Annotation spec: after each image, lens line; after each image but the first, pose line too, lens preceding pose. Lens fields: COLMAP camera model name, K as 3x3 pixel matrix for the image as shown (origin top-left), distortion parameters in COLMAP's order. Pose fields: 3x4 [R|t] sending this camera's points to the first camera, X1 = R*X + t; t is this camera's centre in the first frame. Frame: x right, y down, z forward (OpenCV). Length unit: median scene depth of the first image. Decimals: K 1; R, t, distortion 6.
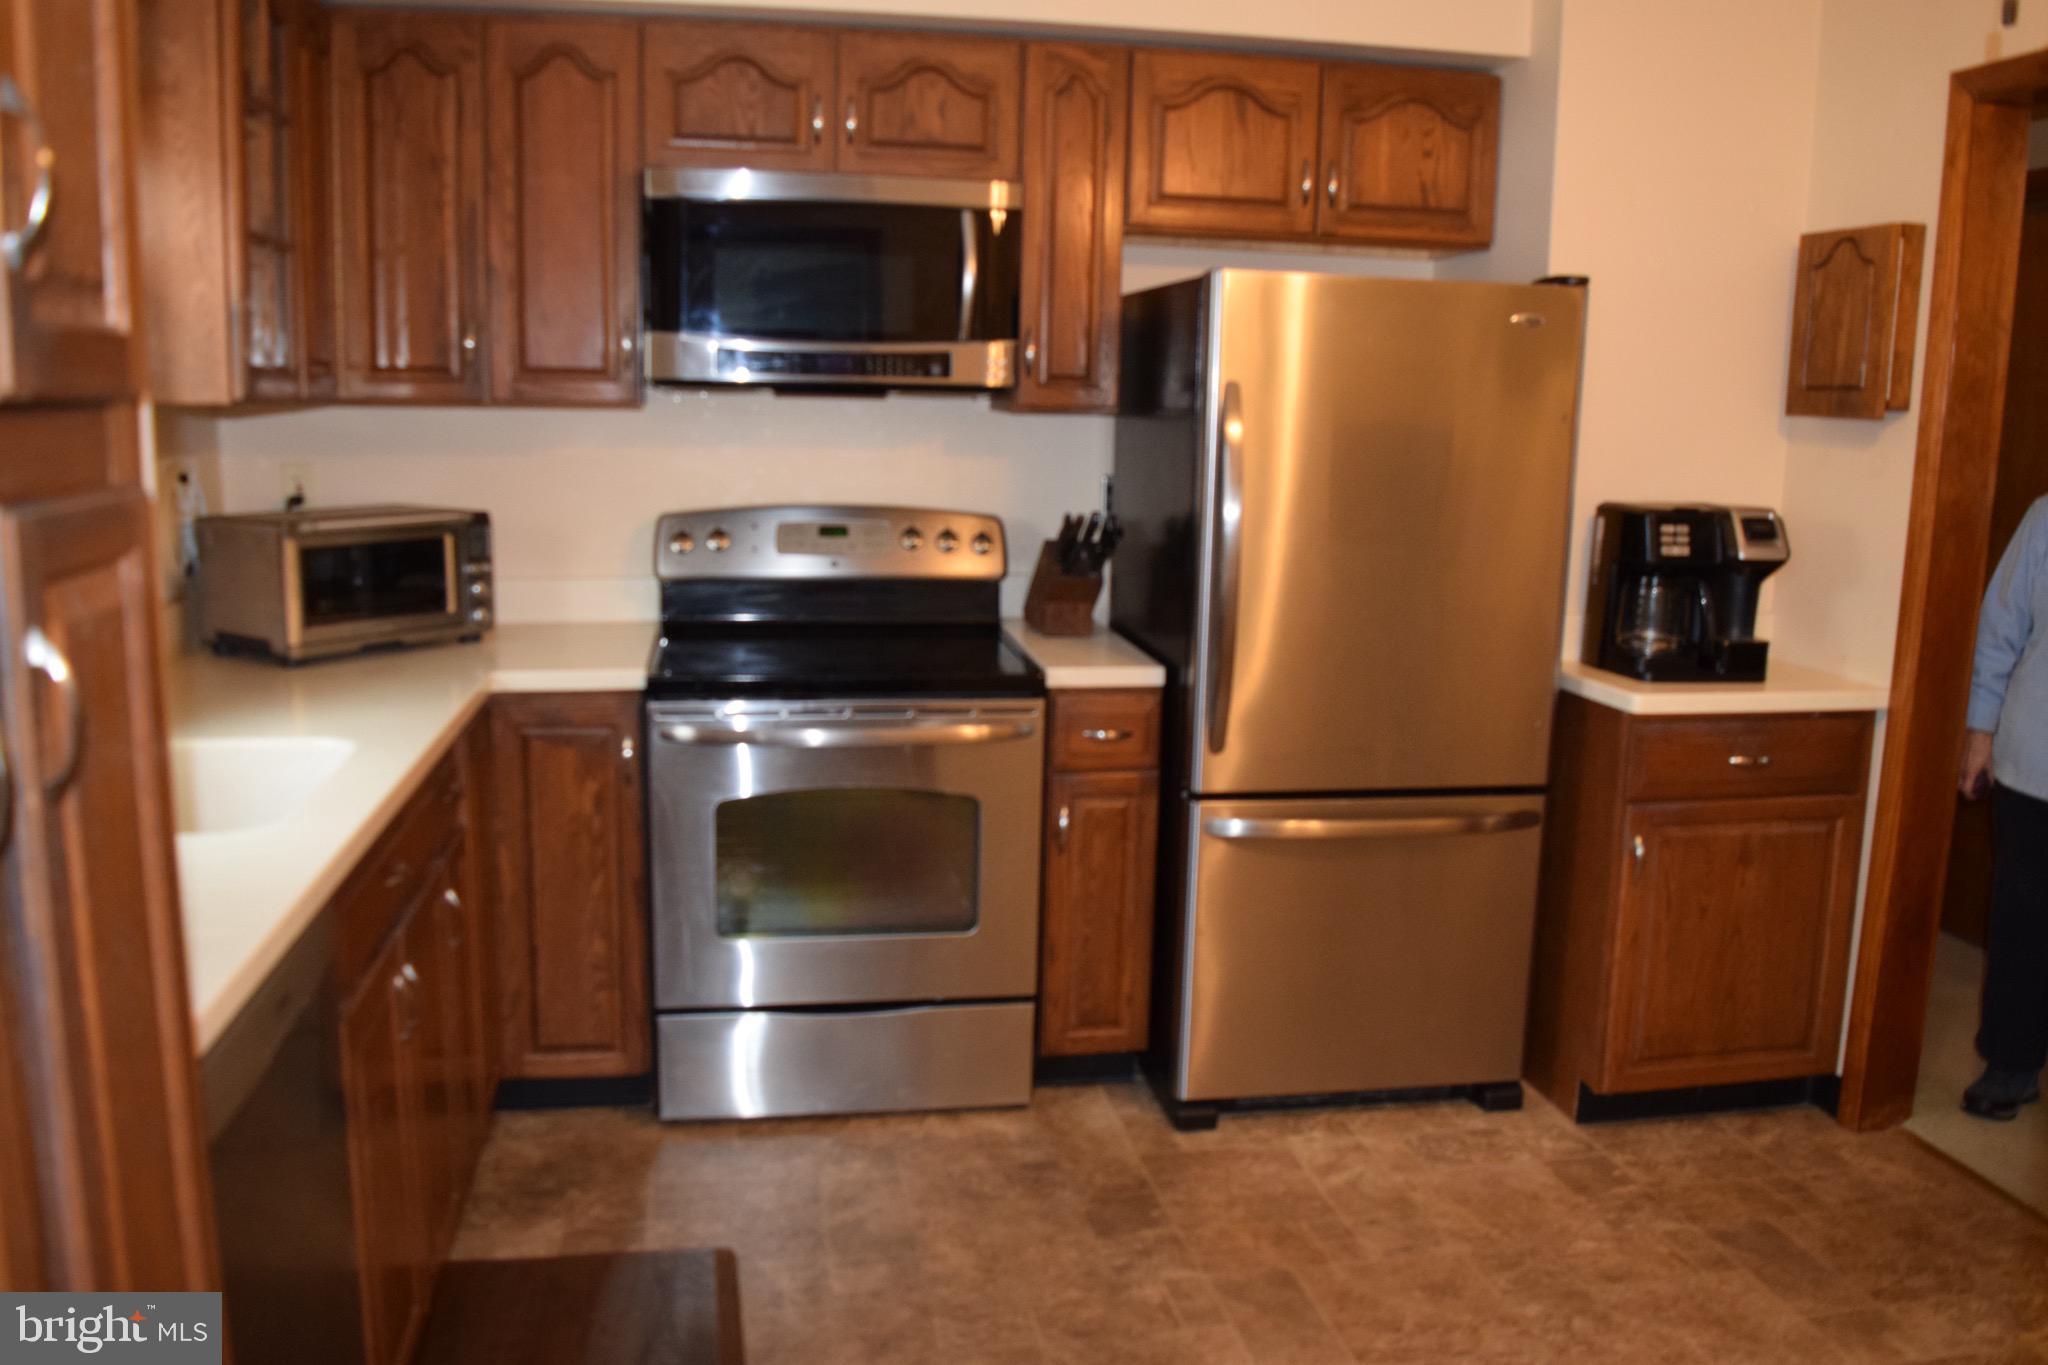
lens RADIAL K [[1615.0, 0, 1014.3], [0, 1615.0, 677.3], [0, 0, 1]] dist [-0.098213, 0.023799]
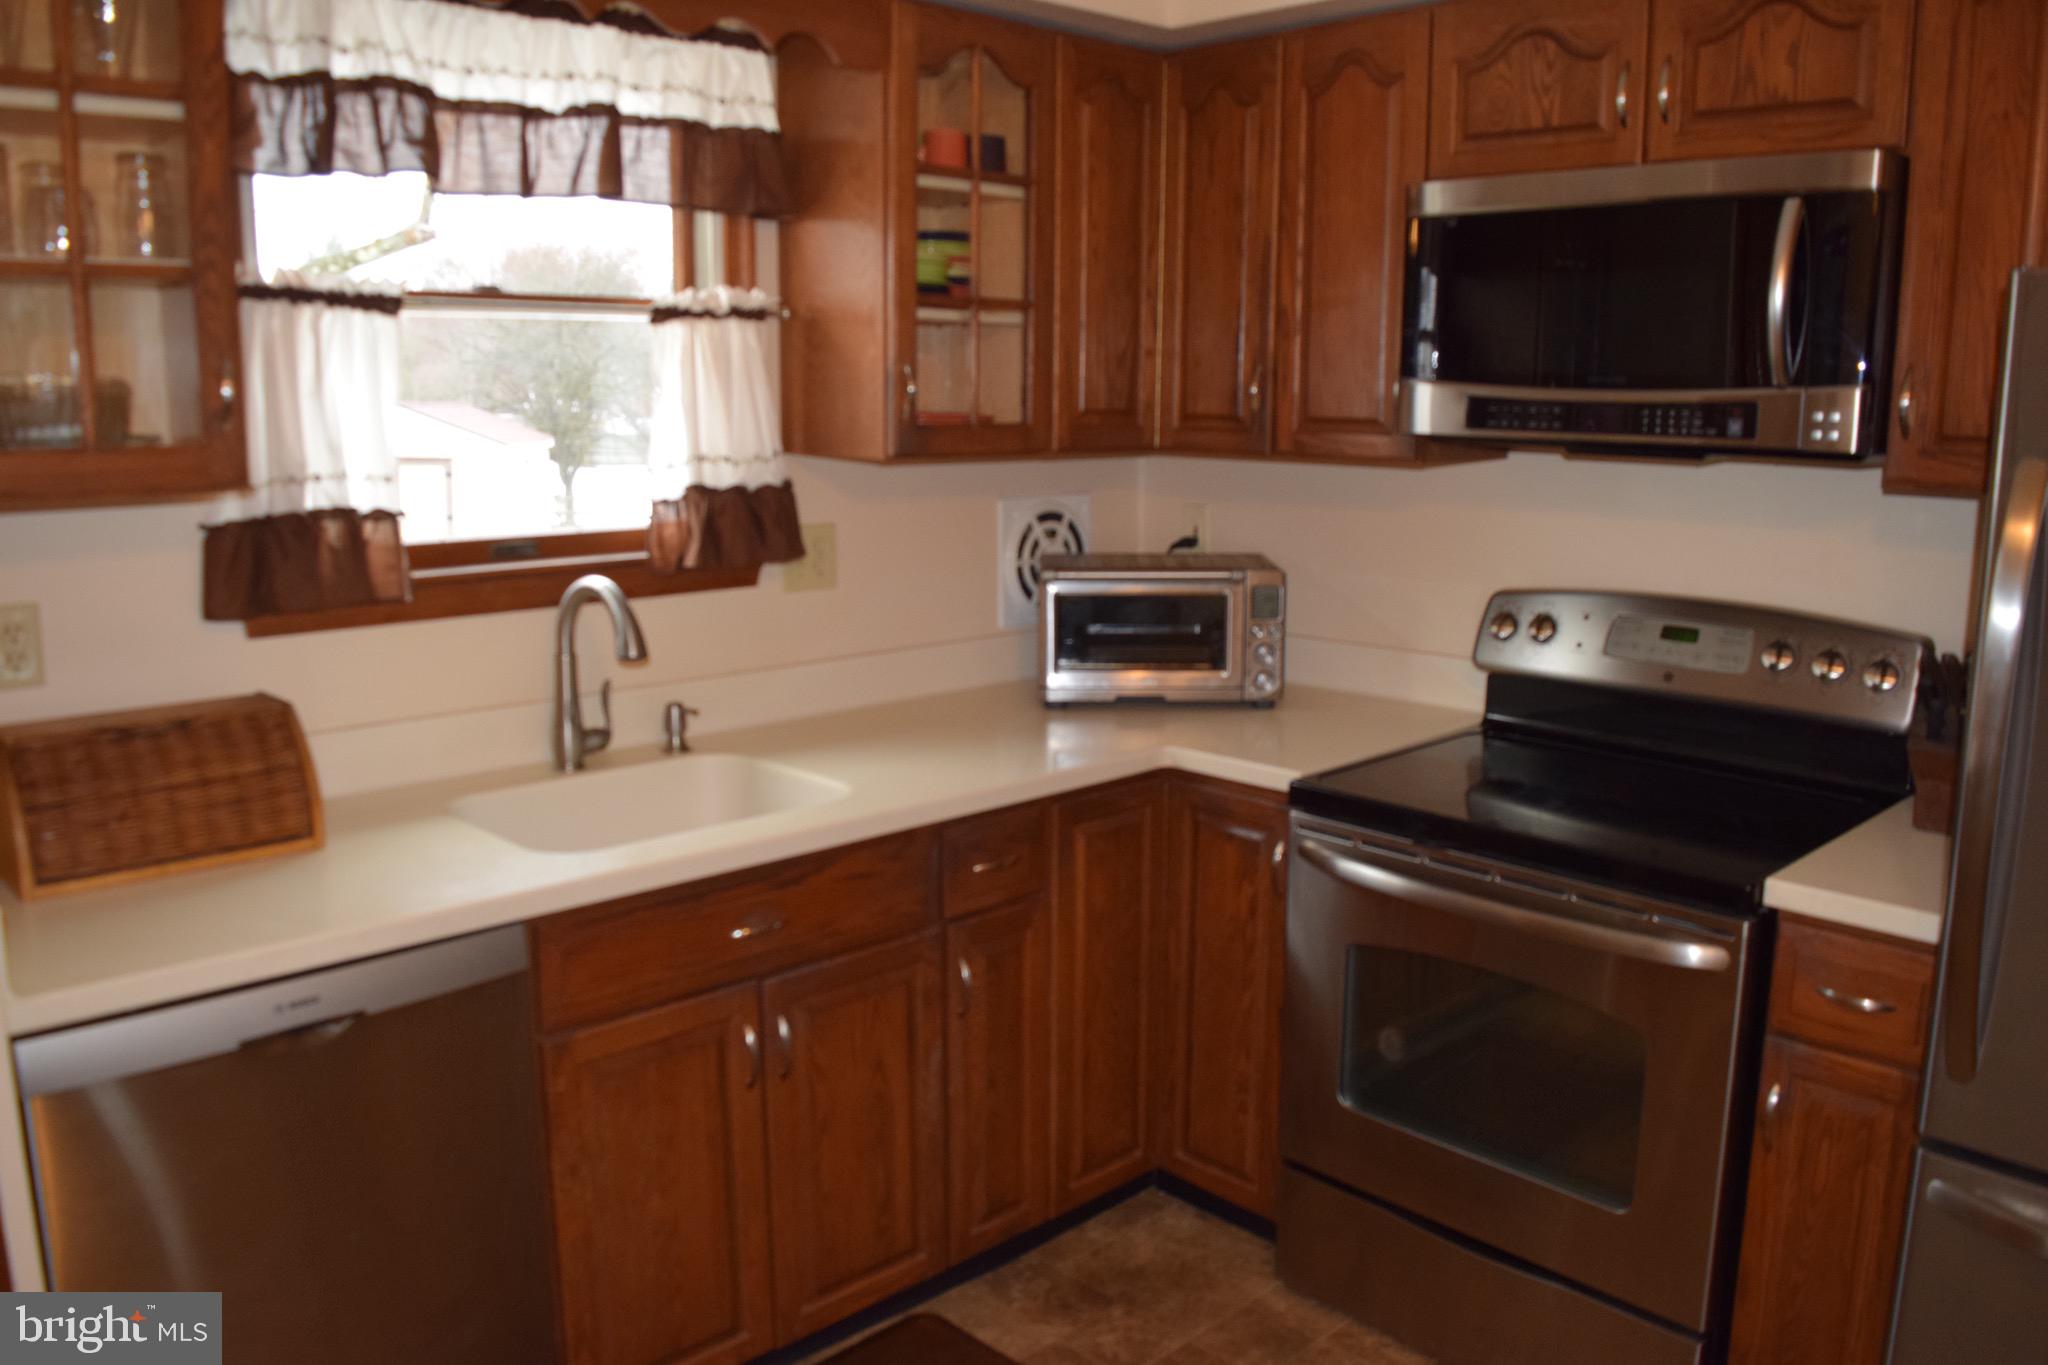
lens RADIAL K [[1615.0, 0, 1014.3], [0, 1615.0, 677.3], [0, 0, 1]] dist [-0.098213, 0.023799]
pose [[0.551261, 0.132757, -0.823703, 0.365943], [-0.131781, 0.988722, 0.071159, -0.090521], [0.823860, 0.069321, 0.562538, 0.357401]]
